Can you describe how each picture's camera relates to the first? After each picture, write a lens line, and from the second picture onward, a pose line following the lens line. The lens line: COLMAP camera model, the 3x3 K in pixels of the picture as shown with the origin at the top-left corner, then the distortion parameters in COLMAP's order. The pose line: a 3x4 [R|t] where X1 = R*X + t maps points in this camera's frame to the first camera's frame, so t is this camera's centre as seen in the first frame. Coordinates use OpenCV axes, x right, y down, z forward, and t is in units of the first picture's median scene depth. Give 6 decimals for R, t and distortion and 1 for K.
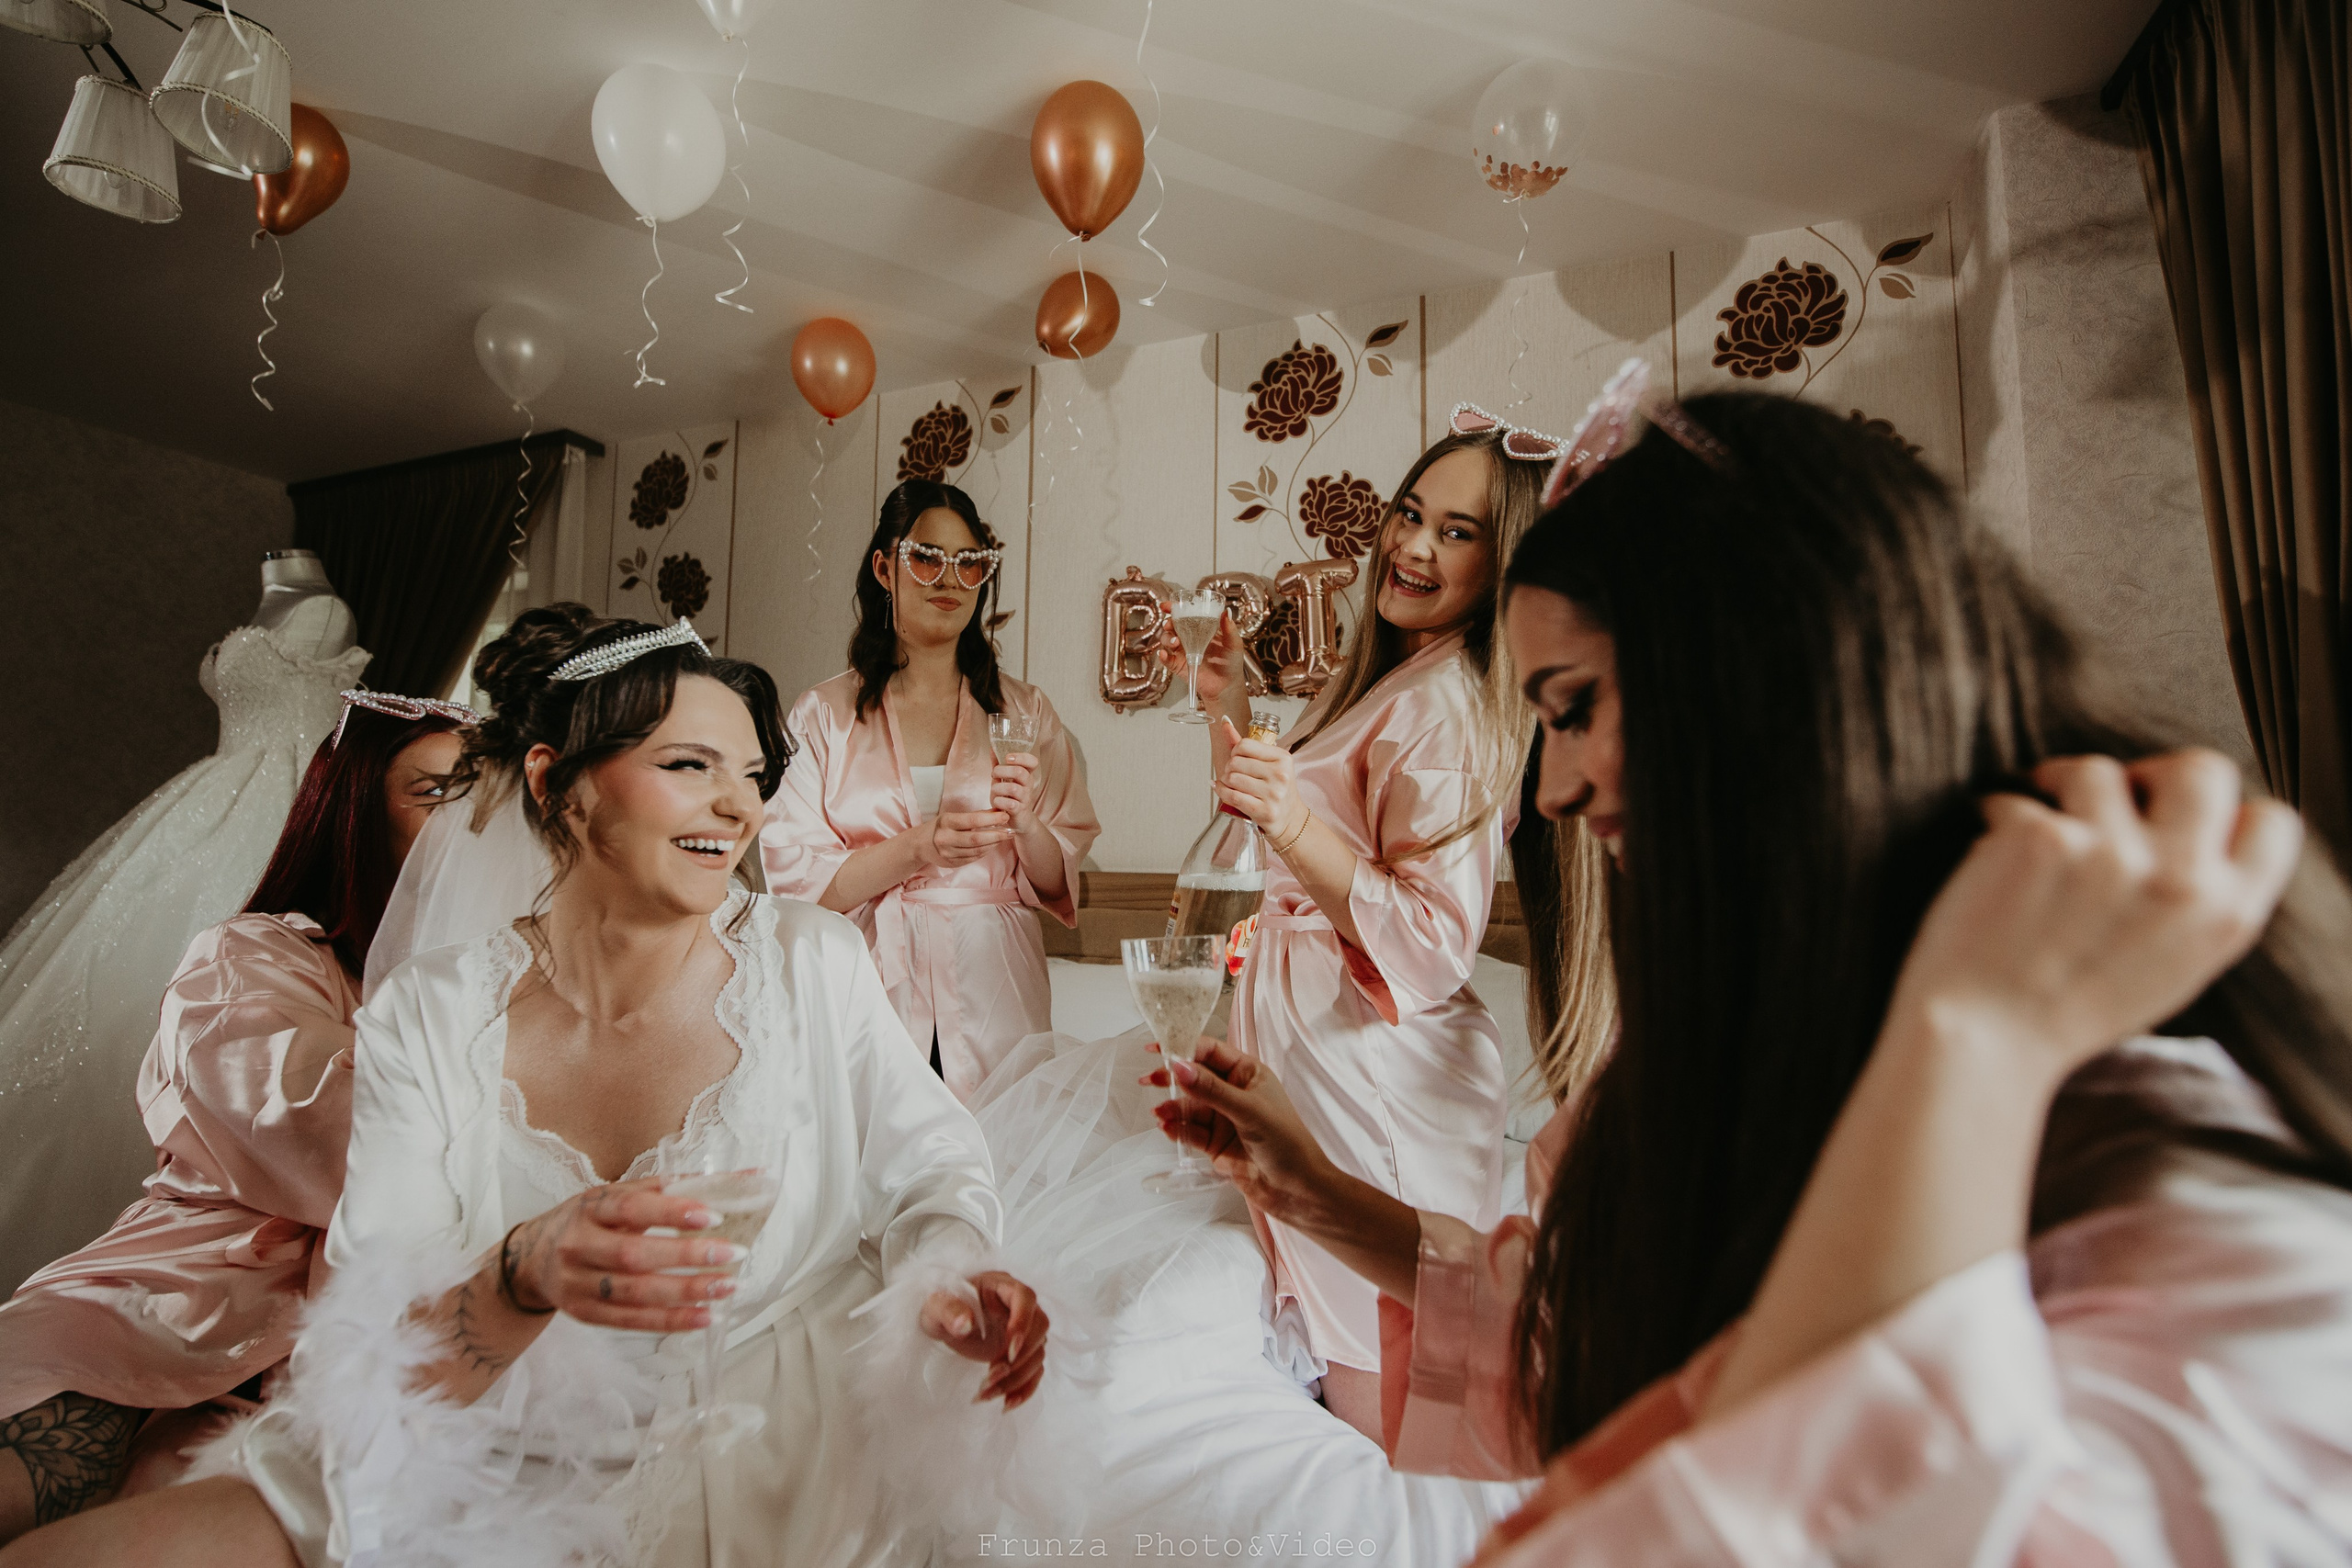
lens RADIAL K [[1073.6, 0, 1212.4], [0, 1073.6, 786.2], [0, 0, 1]] dist [-0.006515, -0.005459]
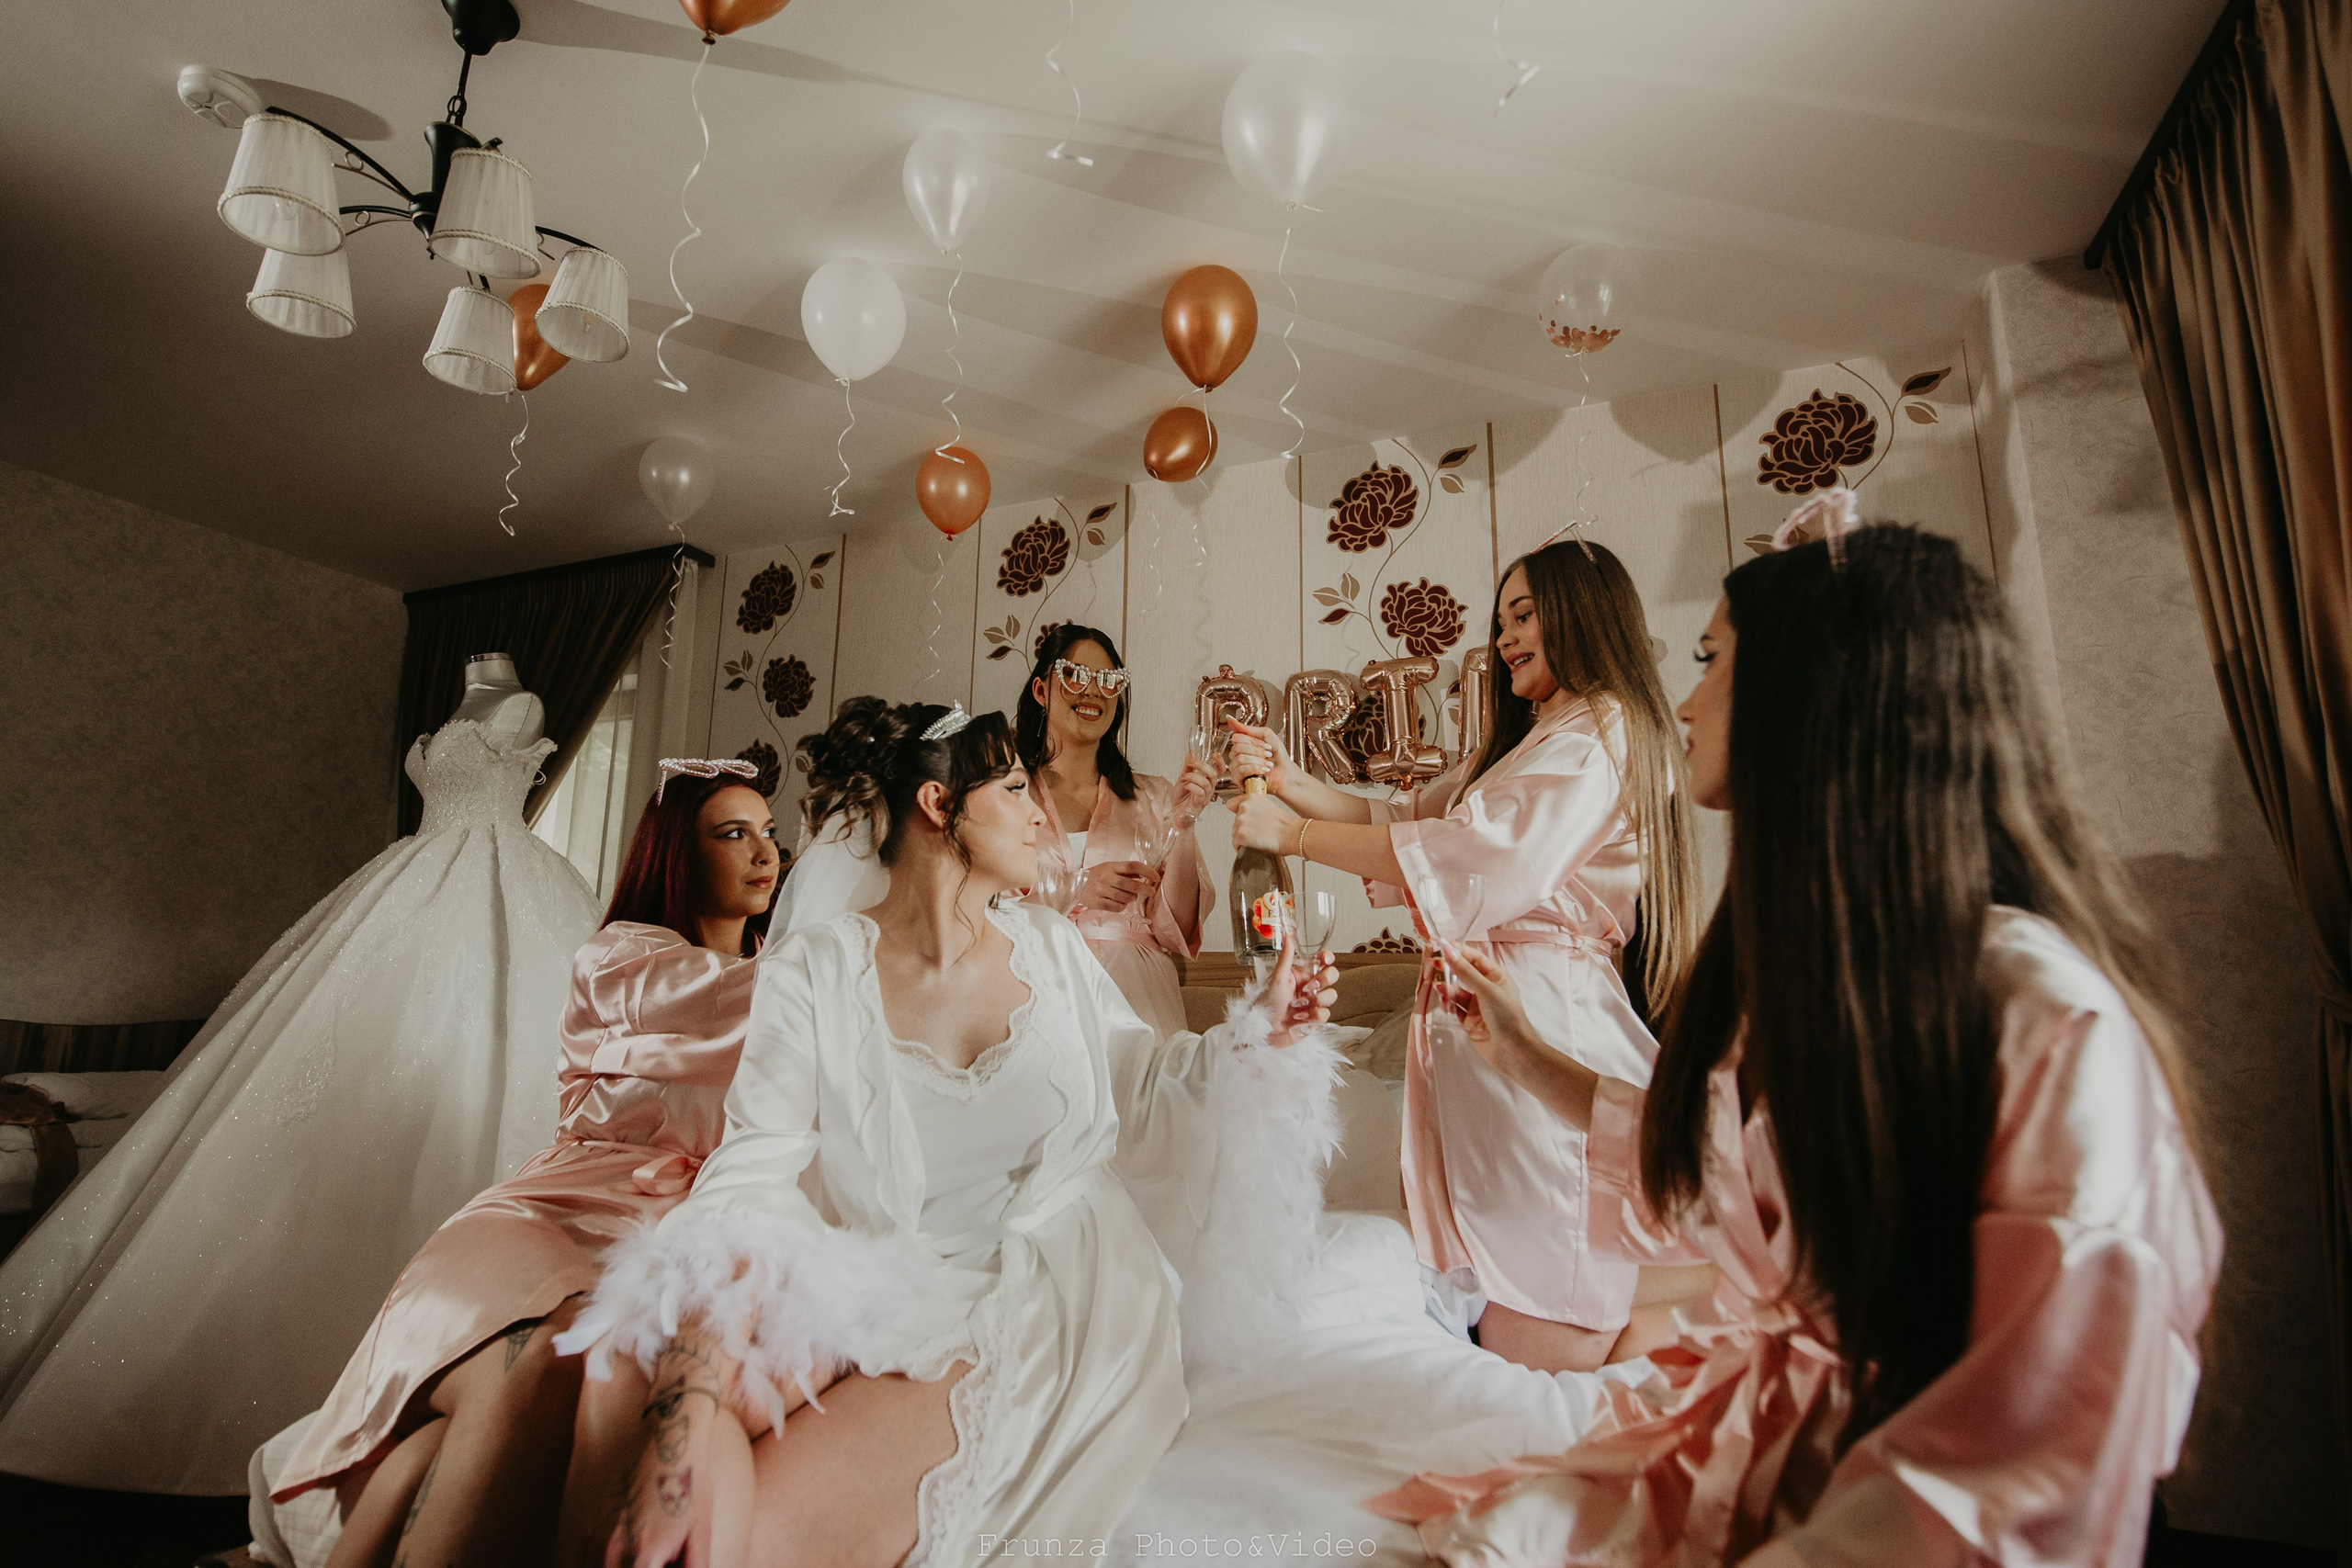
lens RADIAL K [[1326.5, 0, 1143.5], [0, 1326.5, 763.4], [0, 0, 1]] dist [0.002386, -0.009880]
pose [[0.999656, -0.004374, -0.025843, -0.126418], [0.000902, 0.991134, -0.132866, 0.072455], [0.026195, 0.132797, 0.990797, -0.319756]]
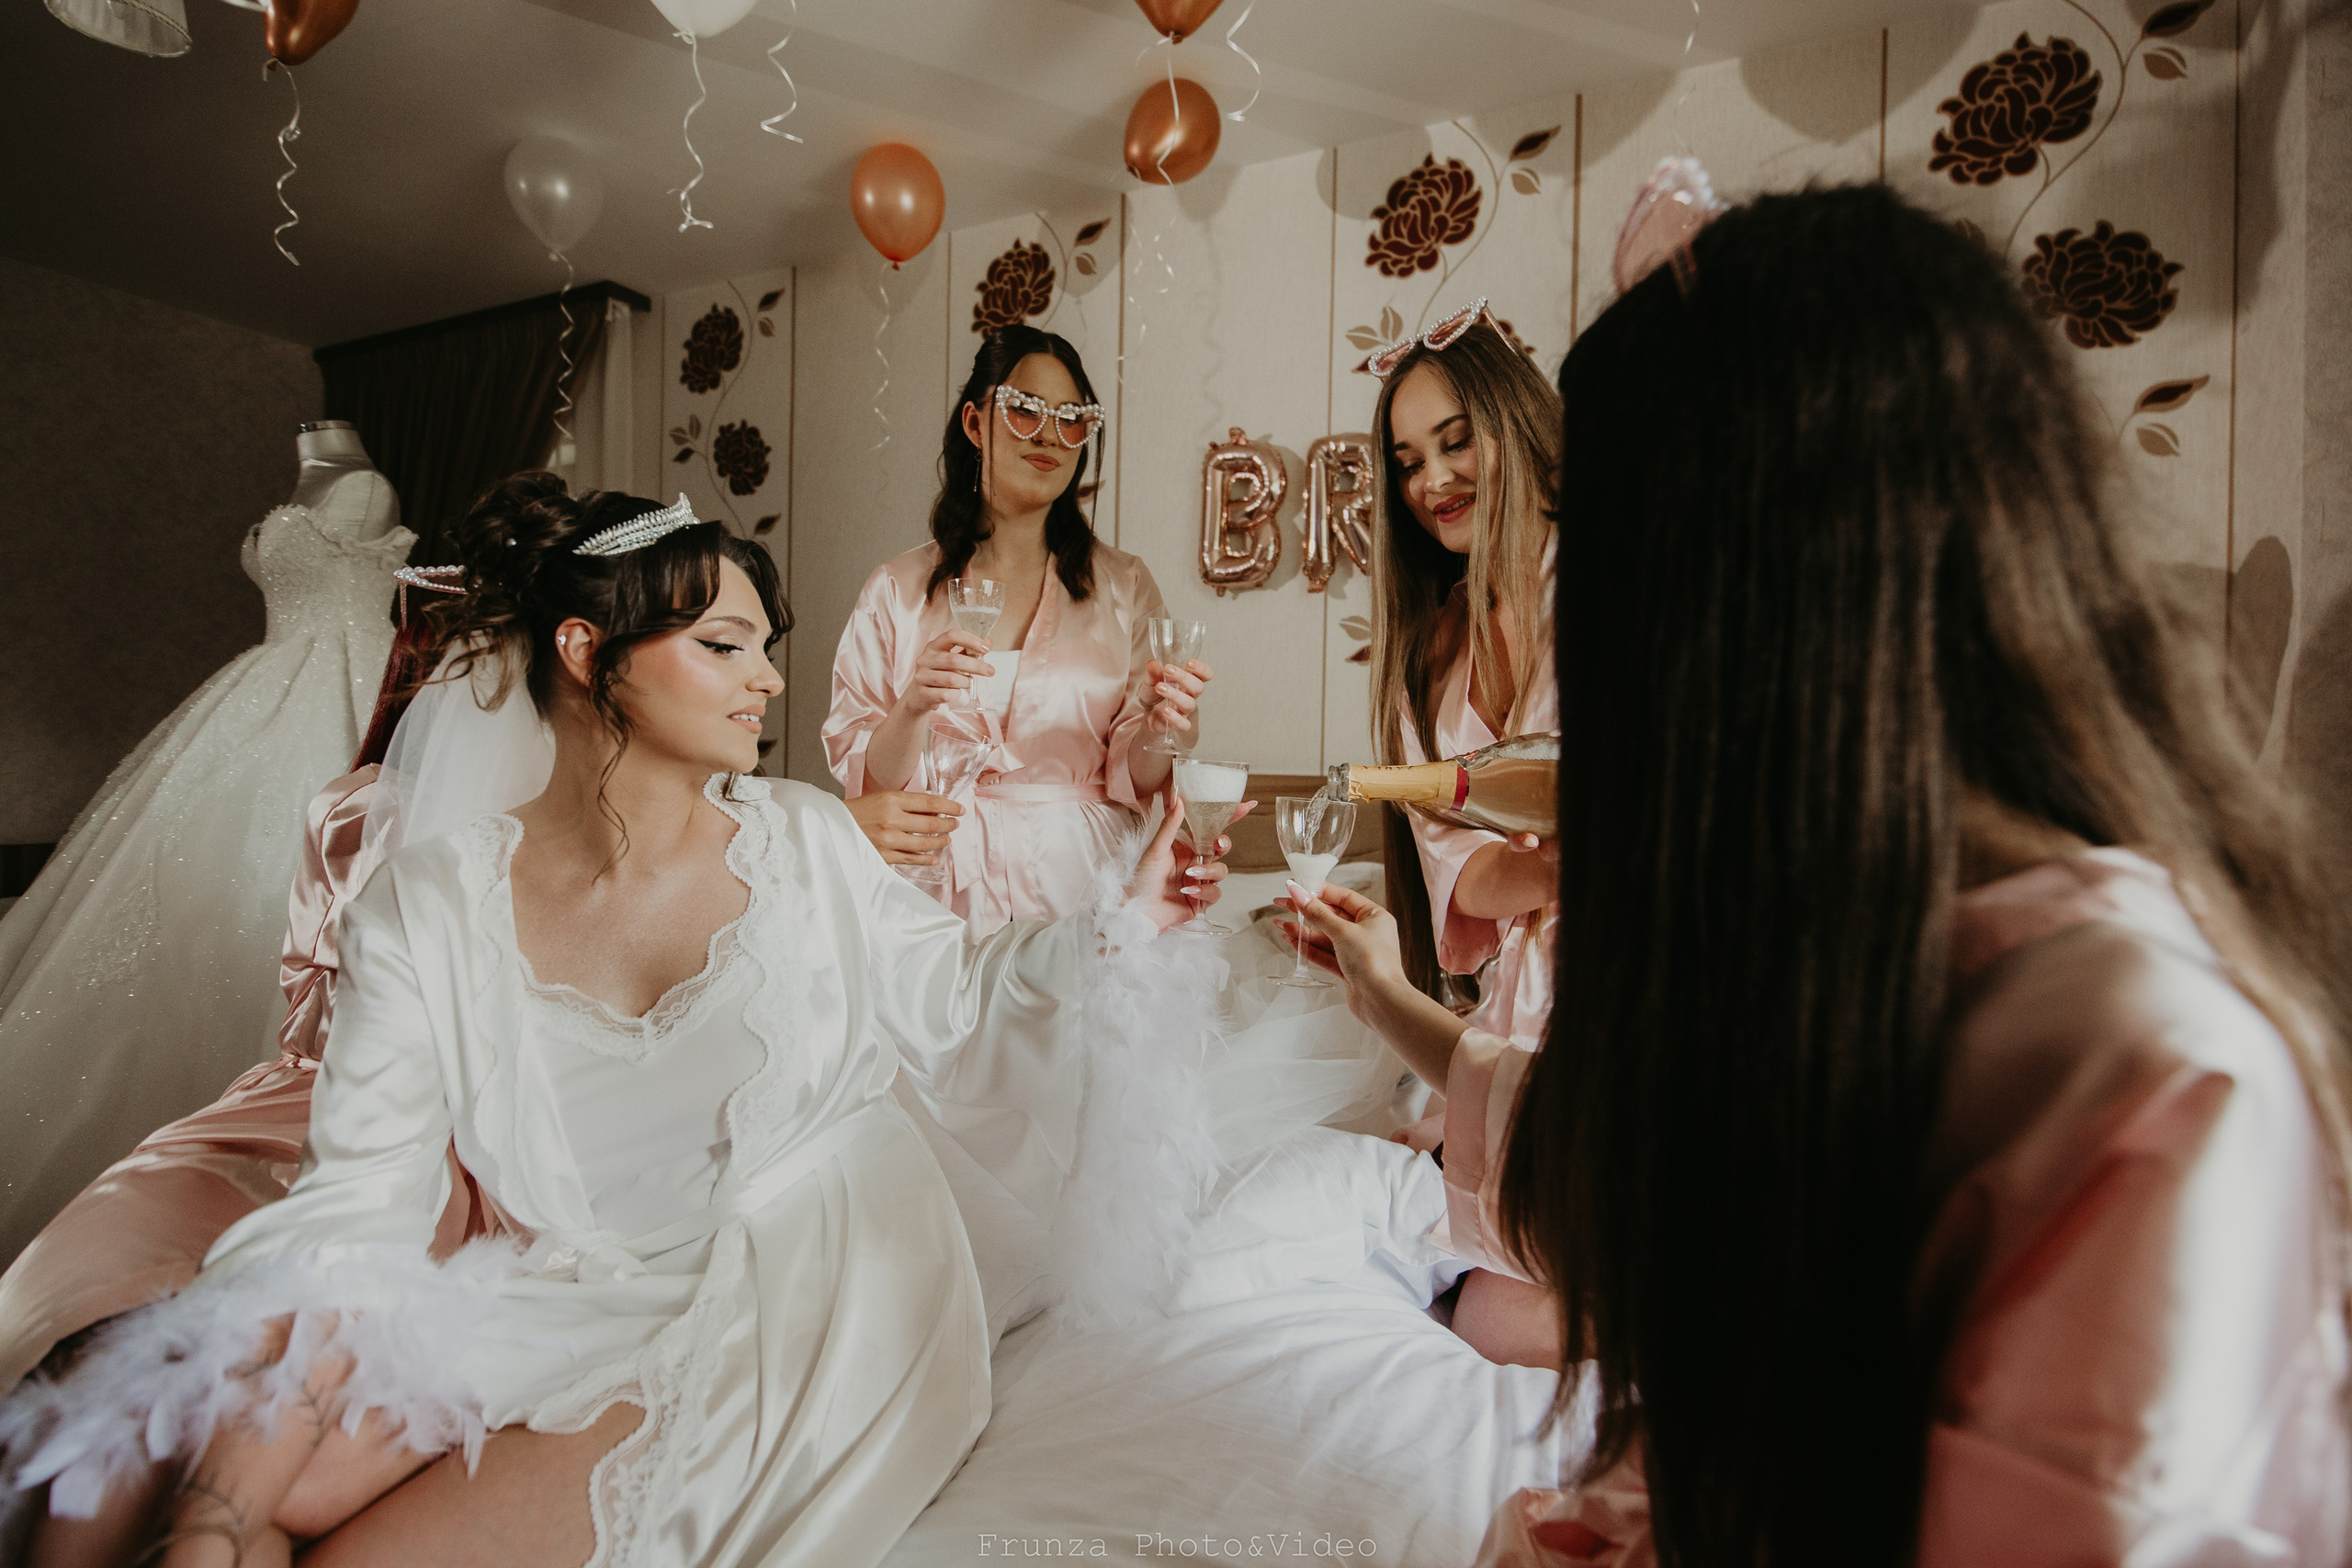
lens RADIAL K [[1264.8, 0, 1263.1], [0, 1264.8, 811.0], [0, 0, 1]] dist [0.001648, -0.006970]
pose [[0.997227, 0.008258, -0.073963, 0.027142], [-0.001980, 0.996417, 0.084555, 0.019828], [0.074397, -0.084174, 0.993670, -0.052942]]
